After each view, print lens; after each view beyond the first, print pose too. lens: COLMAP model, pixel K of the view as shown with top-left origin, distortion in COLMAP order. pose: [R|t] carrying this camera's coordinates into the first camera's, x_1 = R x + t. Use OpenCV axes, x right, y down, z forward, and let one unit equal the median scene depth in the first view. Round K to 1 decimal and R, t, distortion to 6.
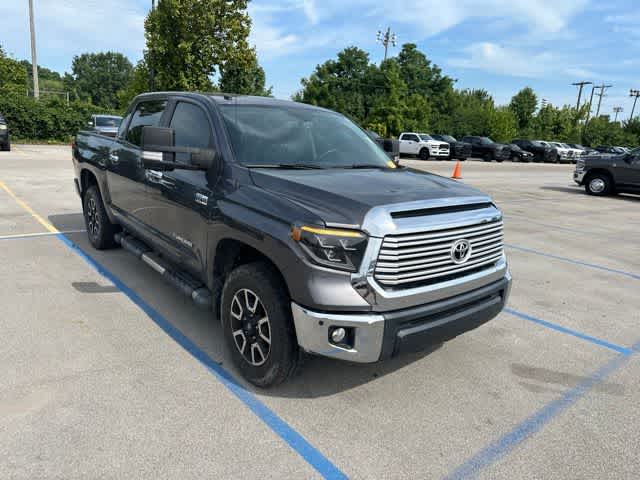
lens RADIAL K [[446.1, 0, 320.0], [0, 446.1, 240.0], [0, 0, 1]] dist [0.023698, -0.024023]
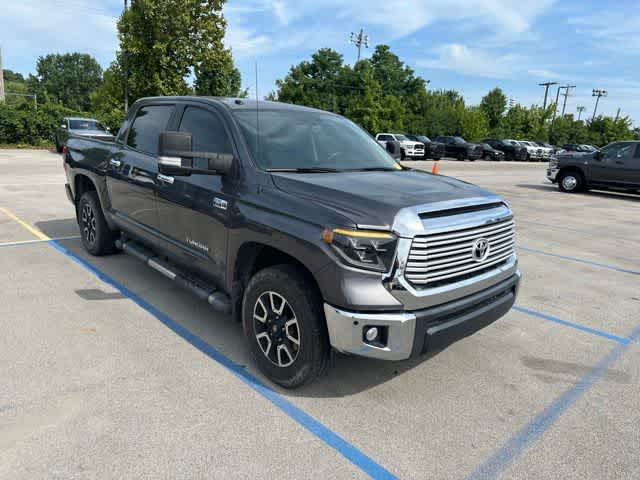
lens RADIAL K [[446.1, 0, 320.0], [0, 446.1, 240.0], [0, 0, 1]] dist [0.023698, -0.024023]
pose [[0.998285, -0.021415, 0.054482, -0.051931], [0.021519, 0.999768, -0.001331, -0.001744], [-0.054441, 0.002501, 0.998514, -0.008187]]
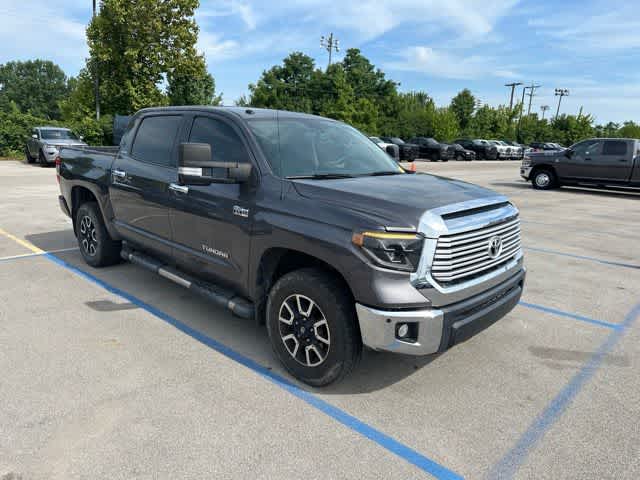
lens RADIAL K [[446.1, 0, 320.0], [0, 446.1, 240.0], [0, 0, 1]] dist [0.023698, -0.024023]
pose [[0.992469, -0.055453, 0.109229, -0.106814], [0.056472, 0.998385, -0.006256, -0.004406], [-0.108706, 0.012377, 0.993997, -0.024381]]
